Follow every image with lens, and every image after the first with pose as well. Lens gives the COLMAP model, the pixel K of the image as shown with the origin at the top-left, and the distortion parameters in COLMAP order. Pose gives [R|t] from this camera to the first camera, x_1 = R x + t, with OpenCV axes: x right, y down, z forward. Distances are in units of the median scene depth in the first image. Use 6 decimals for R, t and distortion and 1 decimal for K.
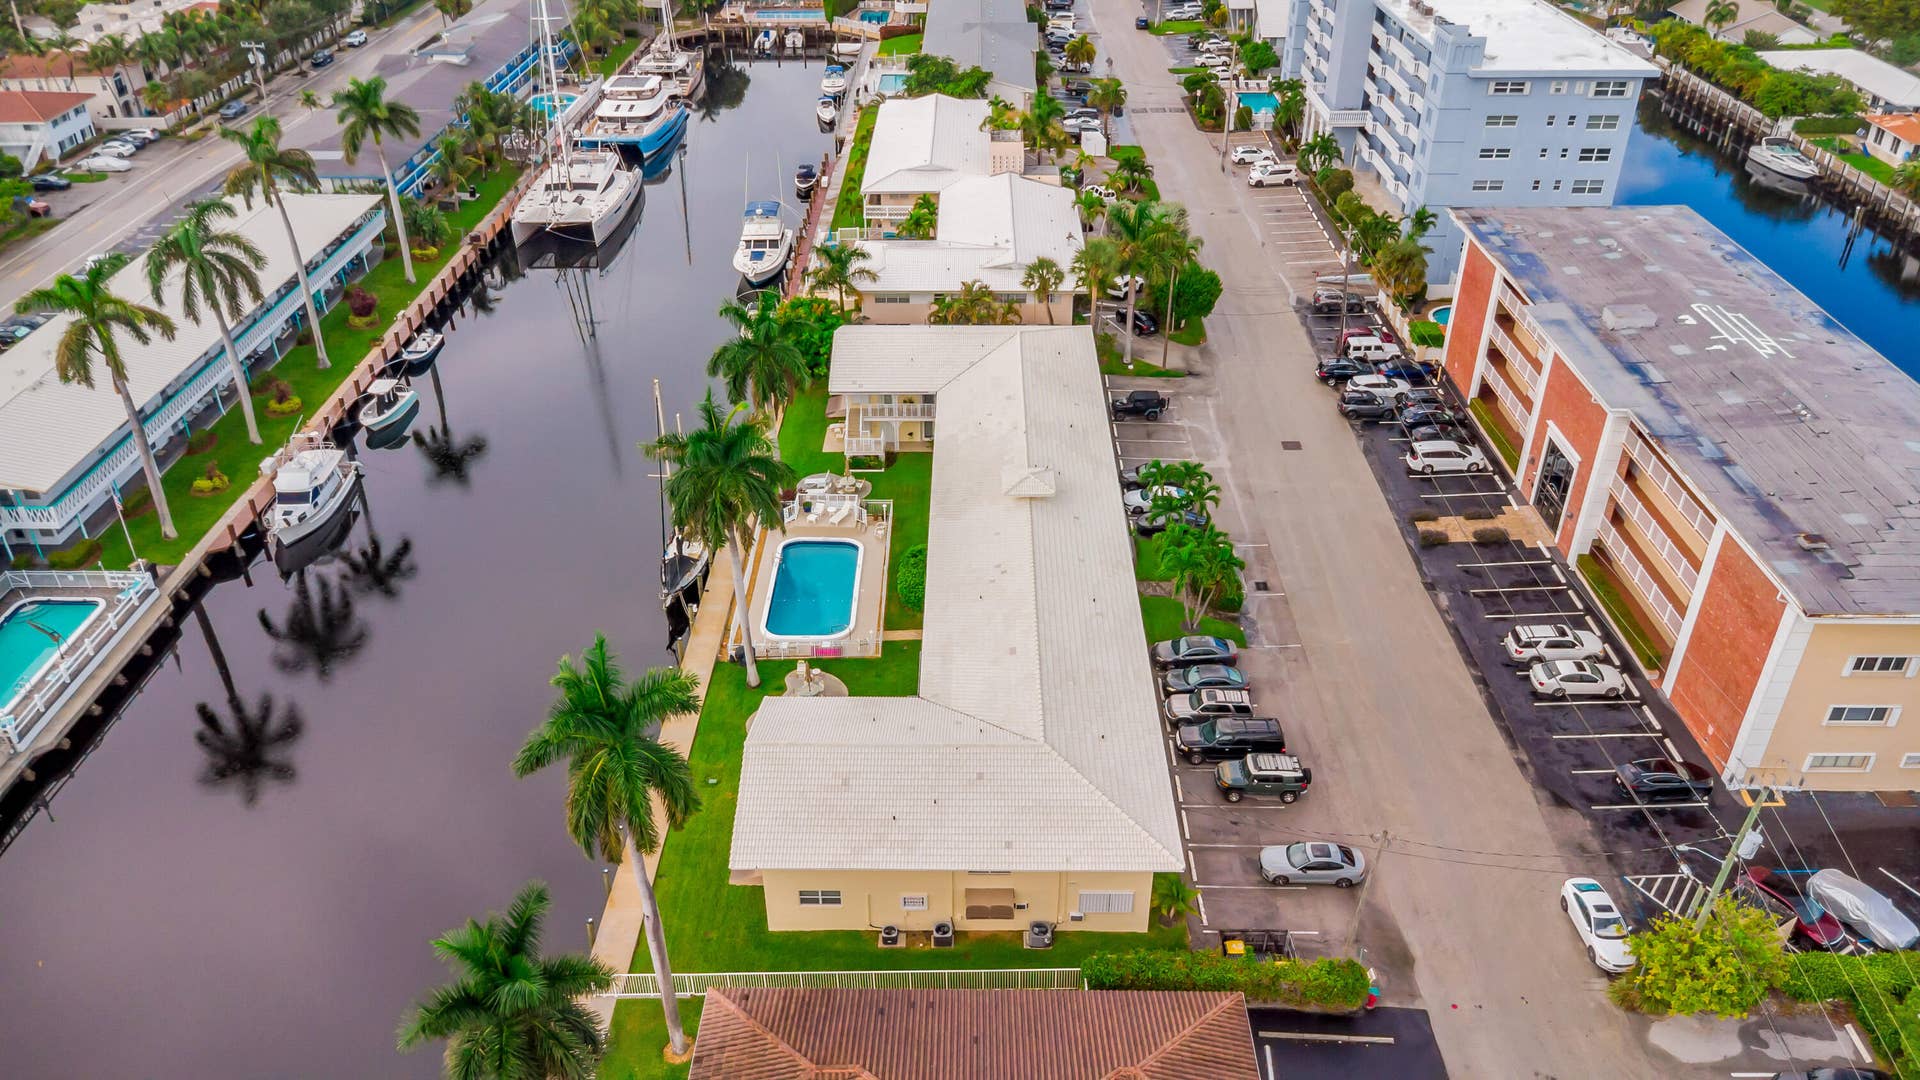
lens RADIAL K [[1372.0, 0, 958.0], [0, 1372.0, 537.1], [0, 0, 1]] dist [0.054441, -0.082270]
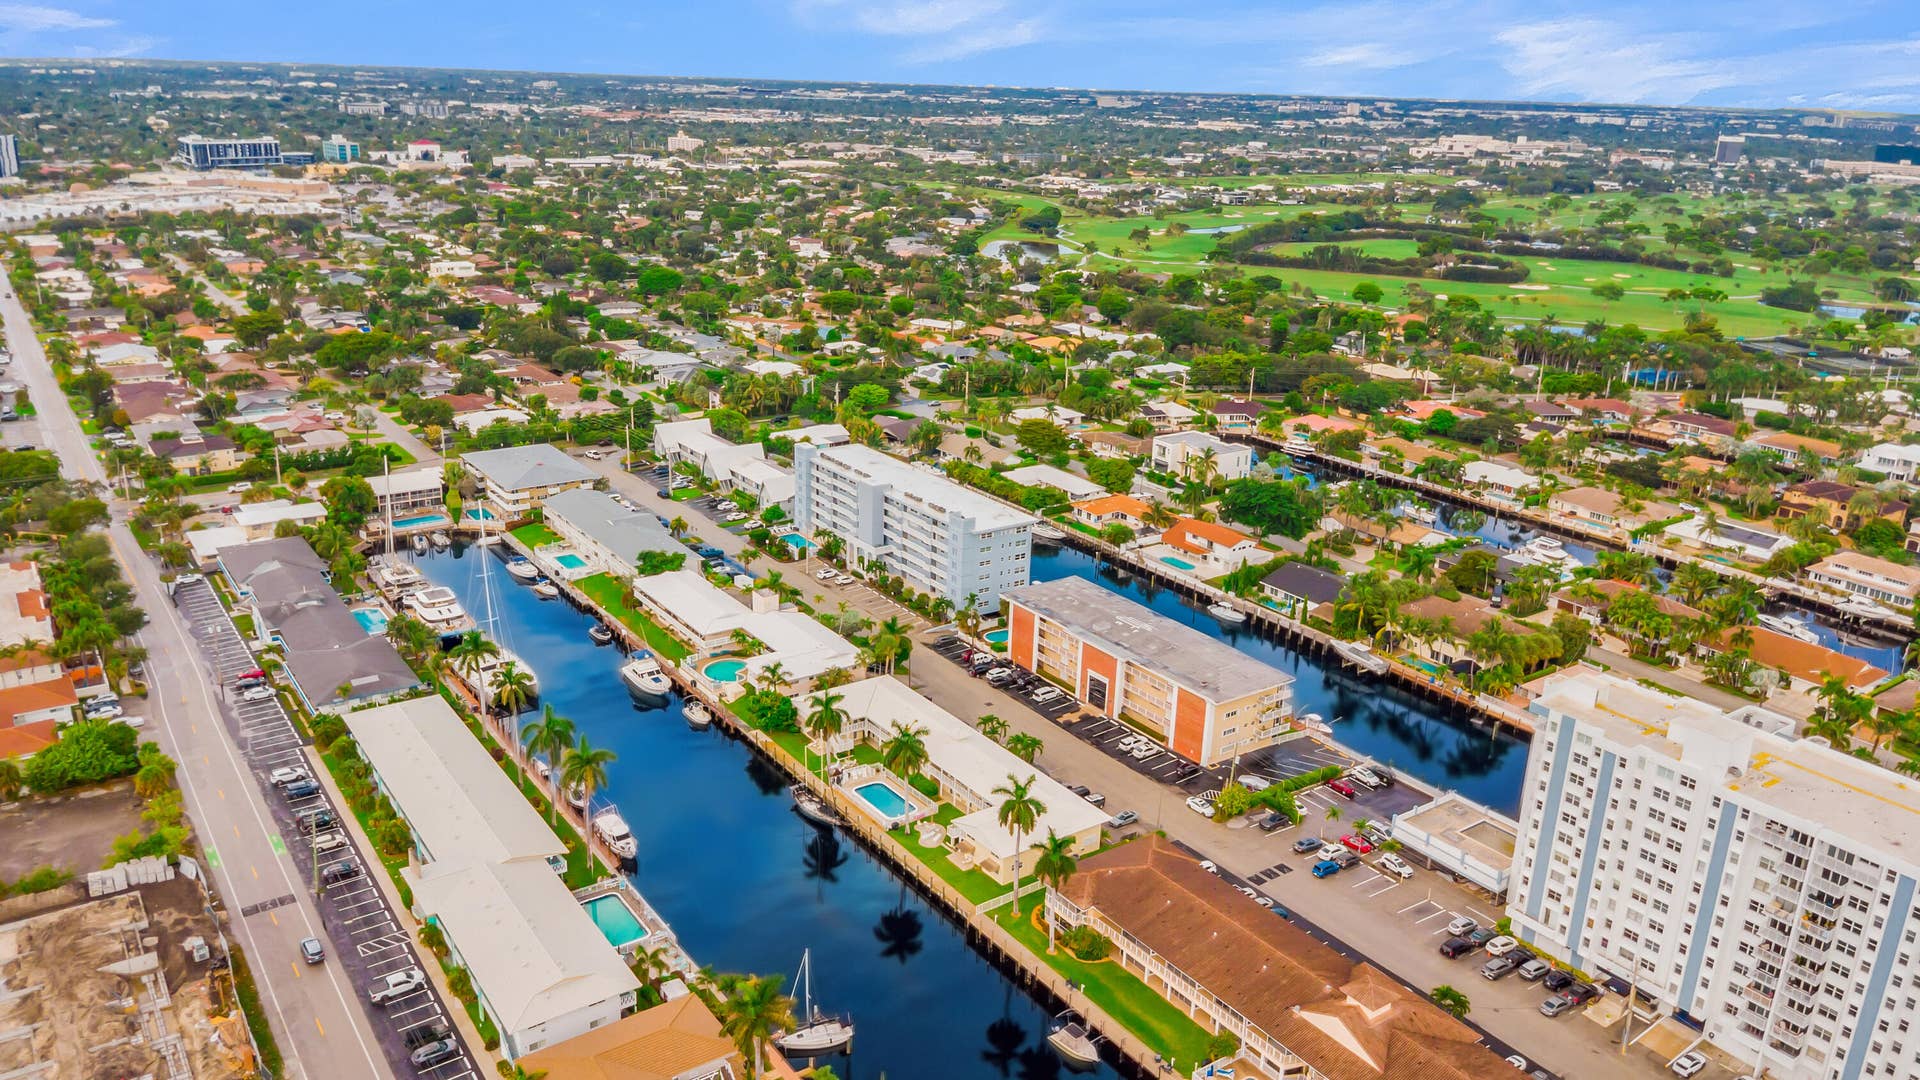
lens RADIAL K [[1372.0, 0, 958.0], [0, 1372.0, 537.1], [0, 0, 1]] dist [0.054441, -0.082270]
pose [[0.808387, -0.160312, 0.566402, -0.951074], [0.286462, 0.947718, -0.140609, -0.020166], [-0.514248, 0.275919, 0.812046, -0.838550]]
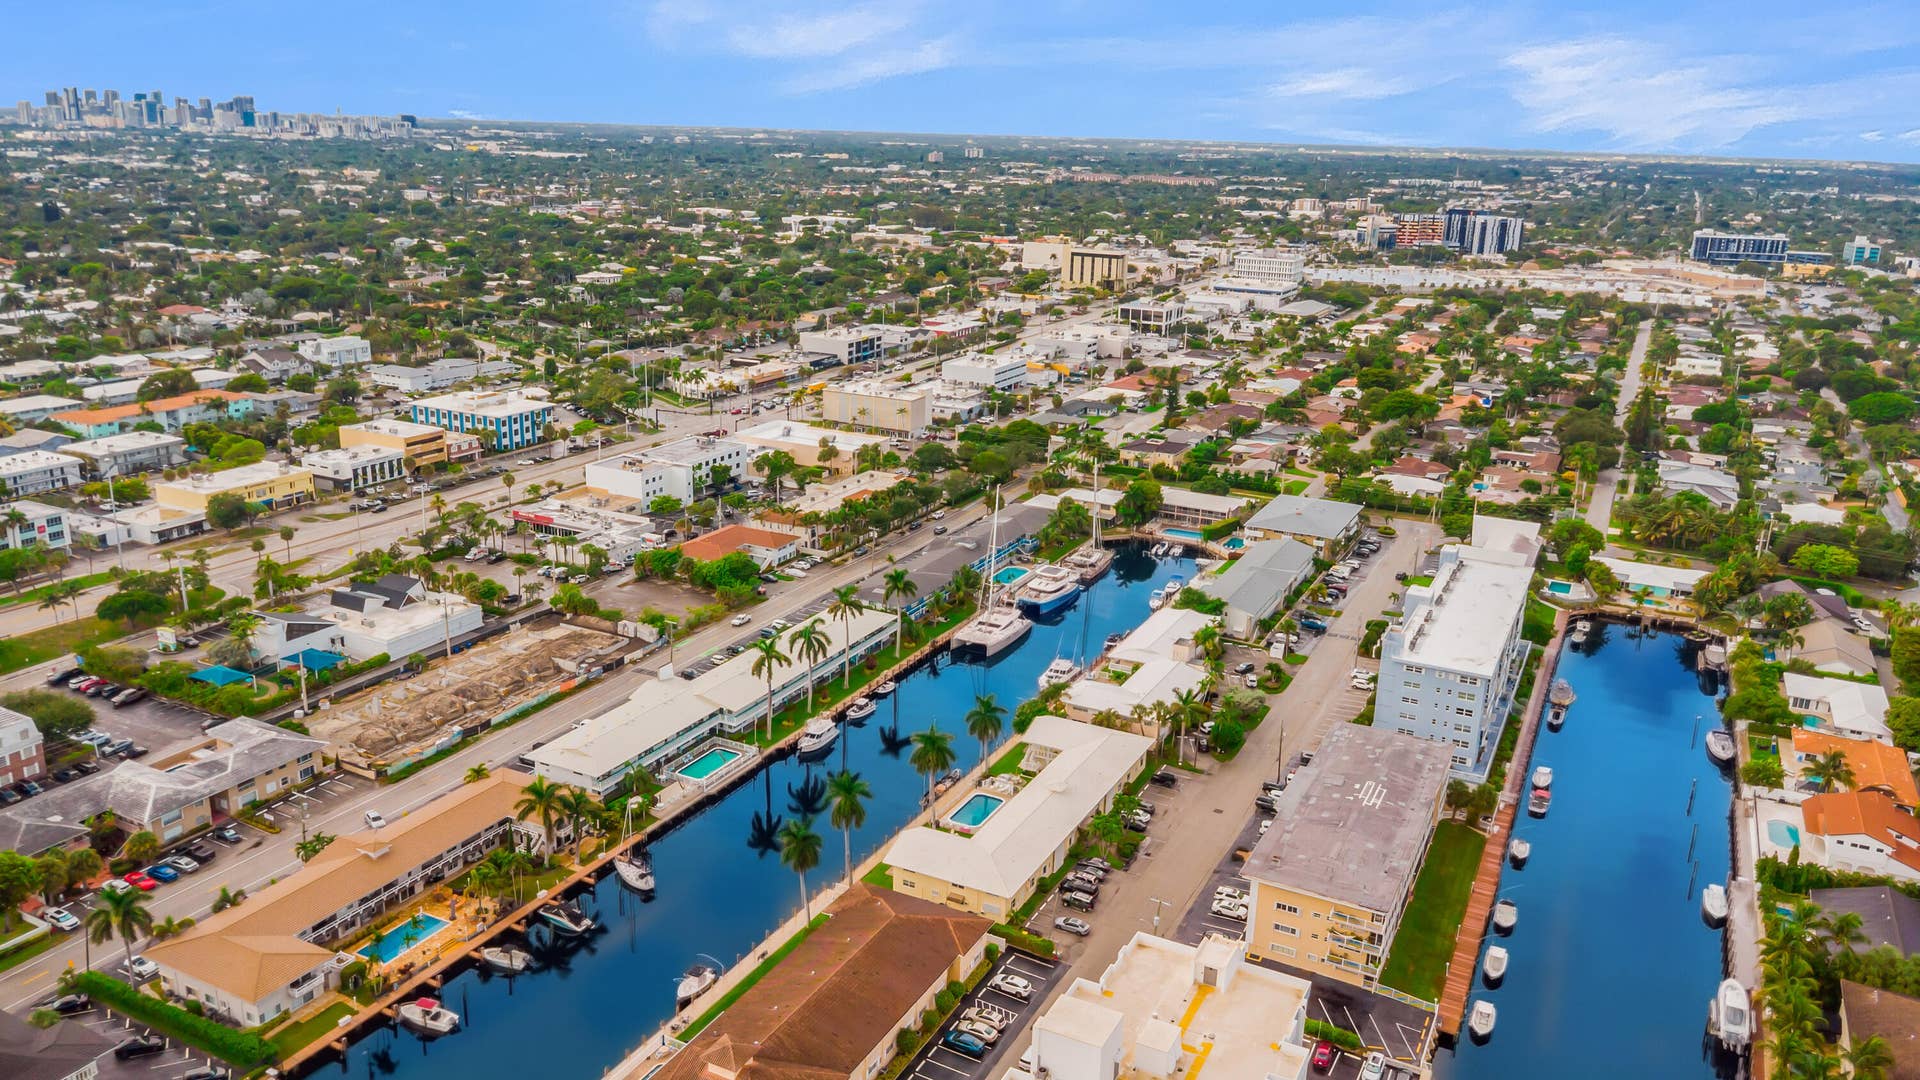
lens RADIAL K [[1372.0, 0, 958.0], [0, 1372.0, 537.1], [0, 0, 1]] dist [0.054441, -0.082270]
pose [[0.896904, 0.149004, -0.416367, 0.626369], [-0.258737, 0.940368, -0.220824, 0.097300], [0.358634, 0.305787, 0.881973, -1.032178]]
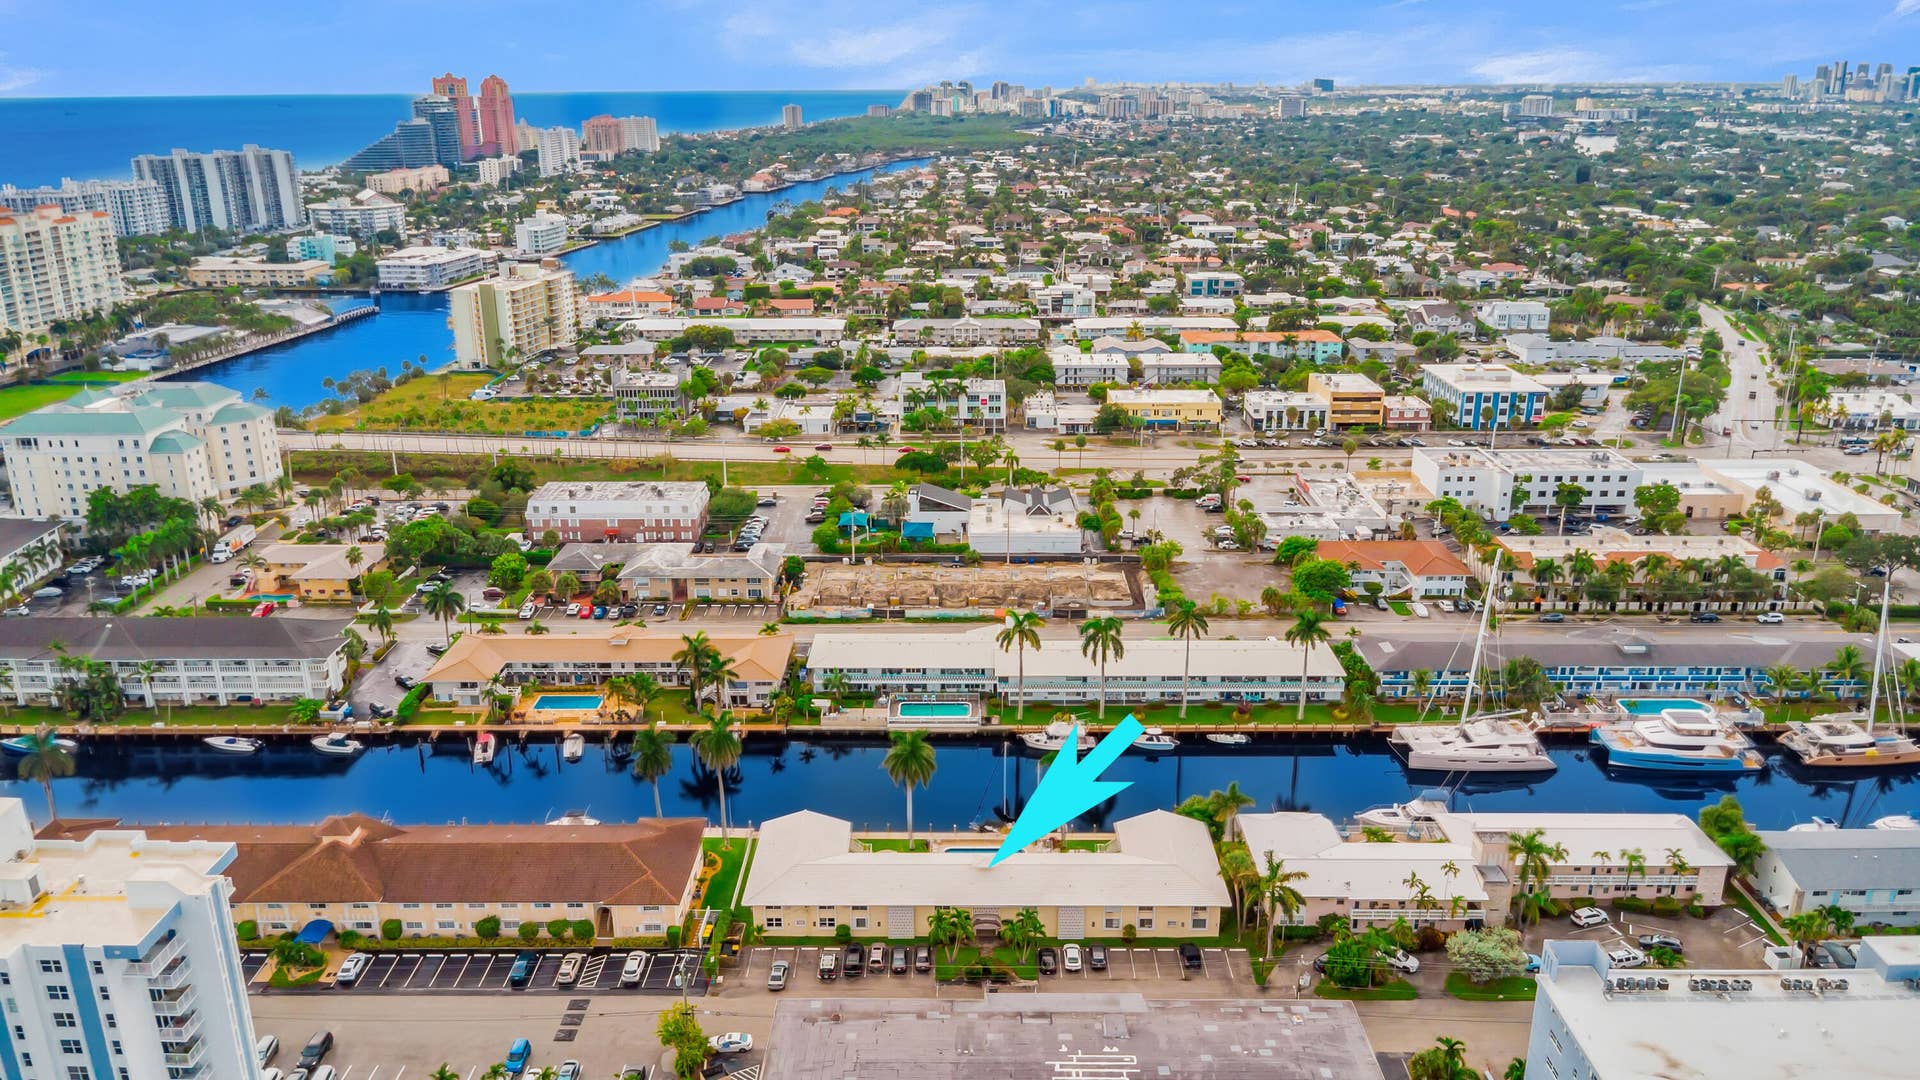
lens RADIAL K [[1372.0, 0, 958.0], [0, 1372.0, 537.1], [0, 0, 1]] dist [0.054441, -0.082270]
pose [[0.017956, 0.314779, -0.948995, 1.303780], [-0.531350, 0.807027, 0.257634, -0.660630], [0.846962, 0.499623, 0.181749, 0.240141]]
